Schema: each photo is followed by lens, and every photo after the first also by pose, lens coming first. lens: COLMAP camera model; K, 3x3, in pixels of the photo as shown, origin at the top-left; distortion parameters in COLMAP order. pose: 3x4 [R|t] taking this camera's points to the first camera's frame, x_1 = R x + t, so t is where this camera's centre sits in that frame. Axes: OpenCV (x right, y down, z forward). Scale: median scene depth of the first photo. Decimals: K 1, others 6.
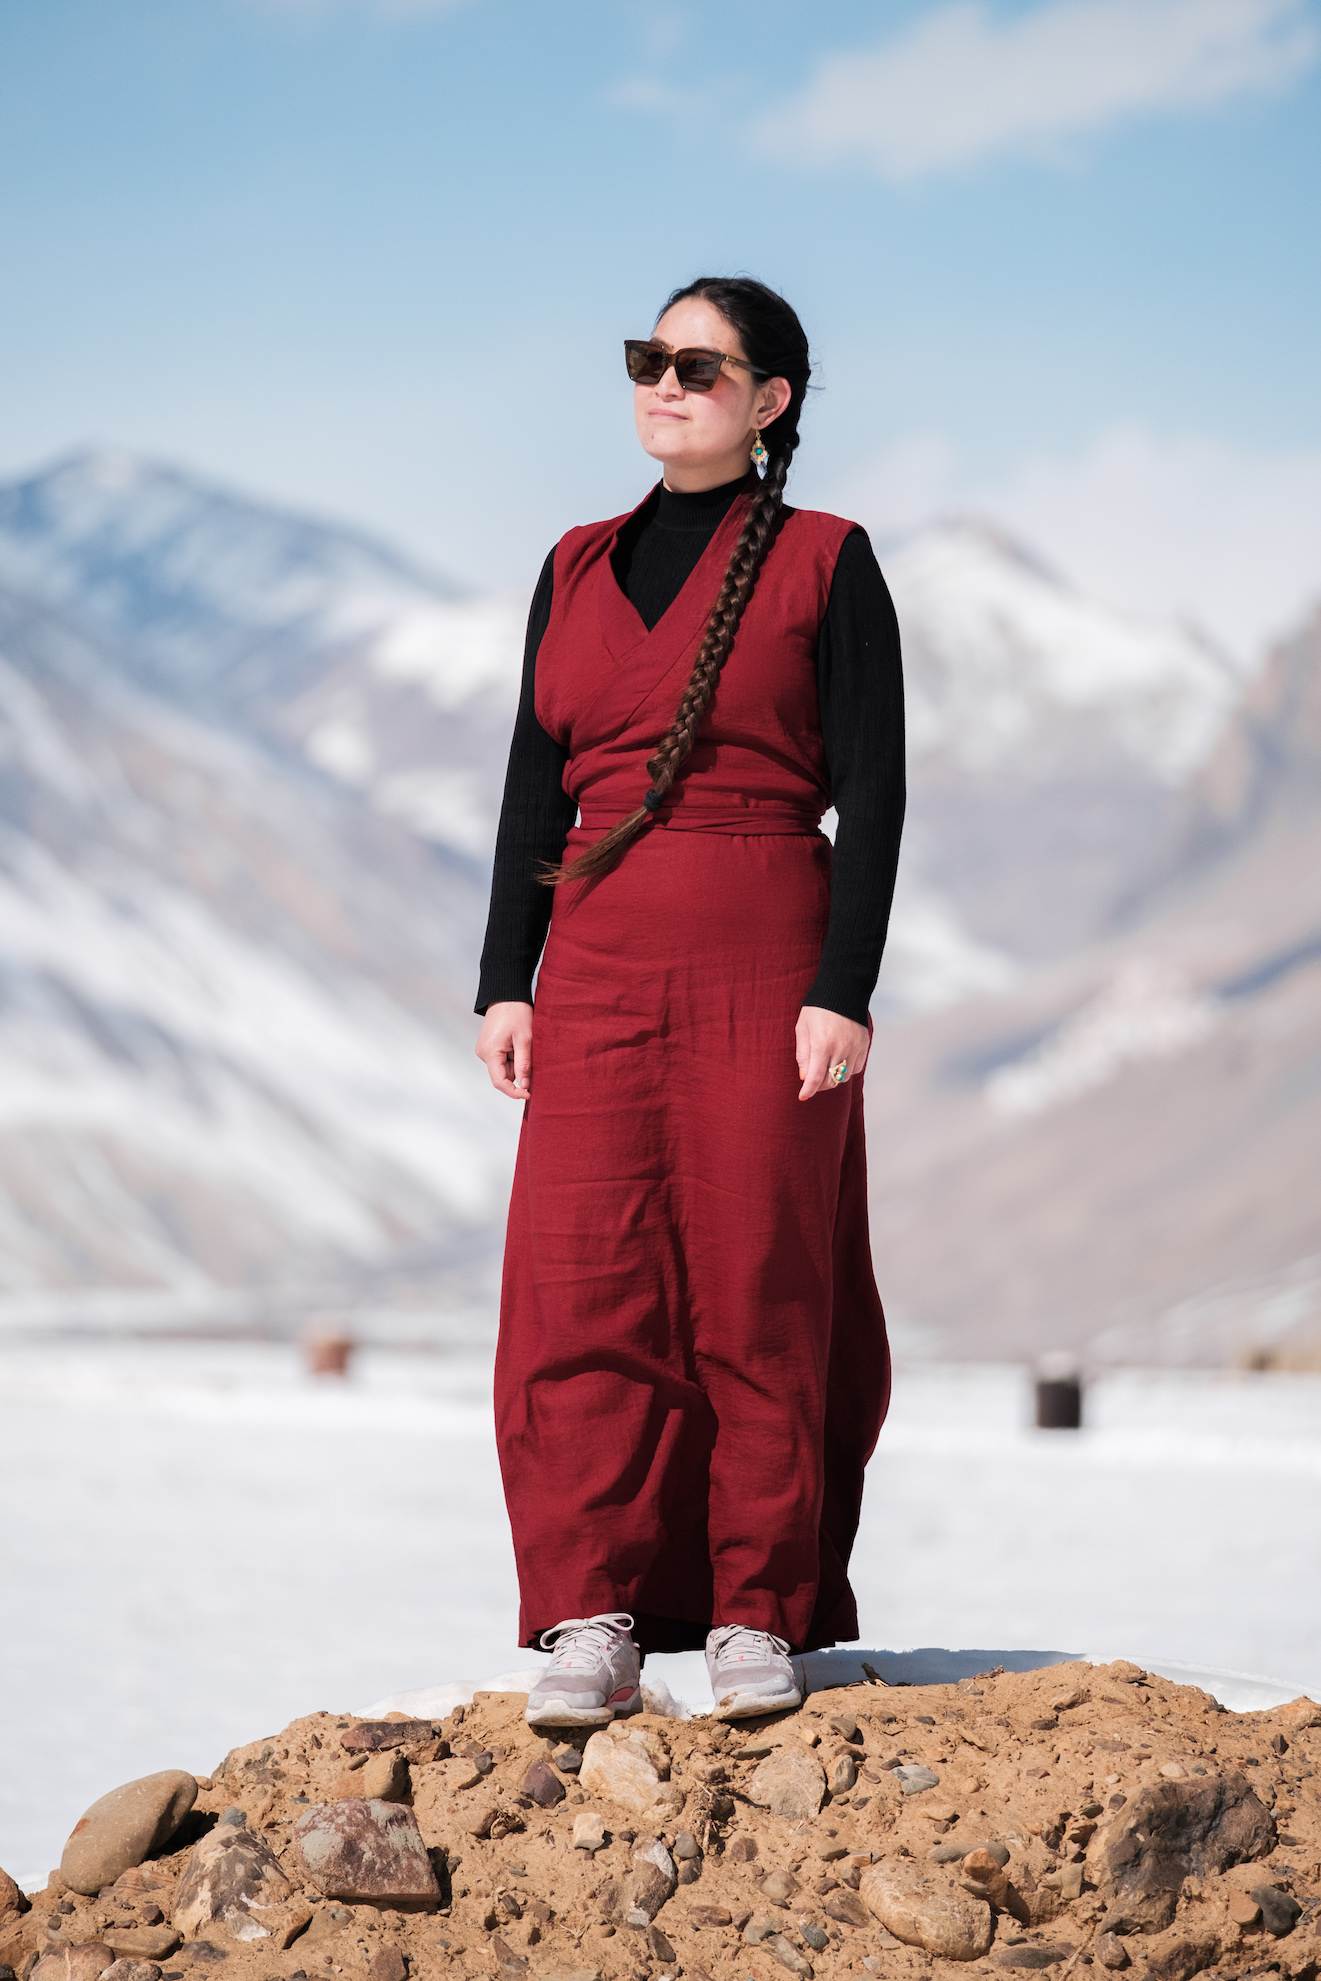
lens RADIAL K [[11908.3, 0, 660.5], [0, 11908.3, 990.5], [0, 0, 1]] dist [-5.922811, 15.790210]
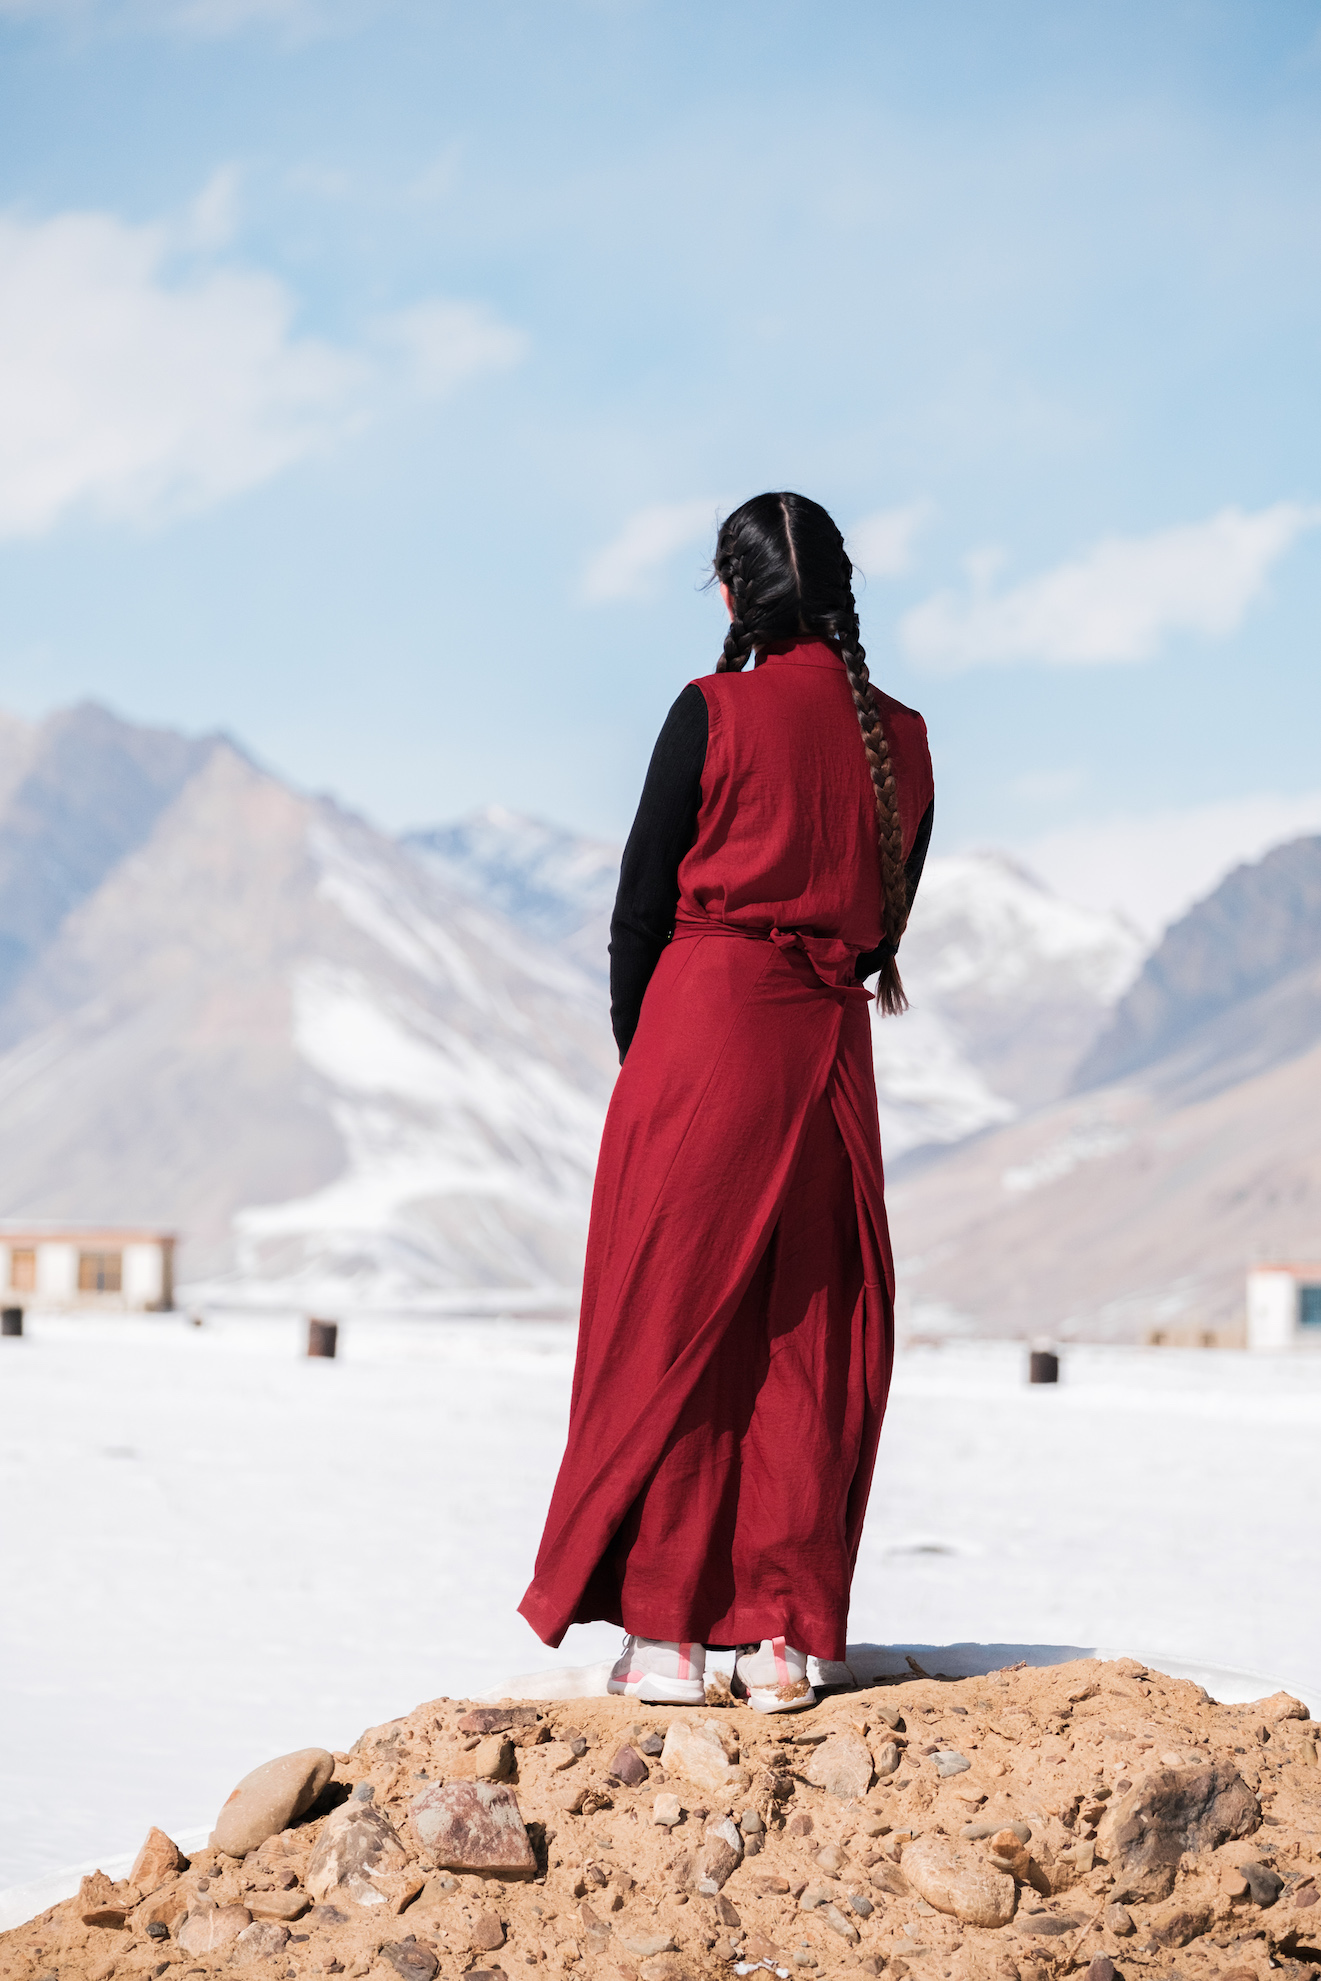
lens RADIAL K [[6624.4, 0, 660.5], [0, 6624.4, 990.5], [0, 0, 1]] dist [-1.418083, -0.384918]
pose [[0.999651, 0.011293, -0.023894, 0.007604], [-0.011764, 0.999737, -0.019664, 0.003601], [0.023666, 0.019938, 0.999521, 0.346897]]
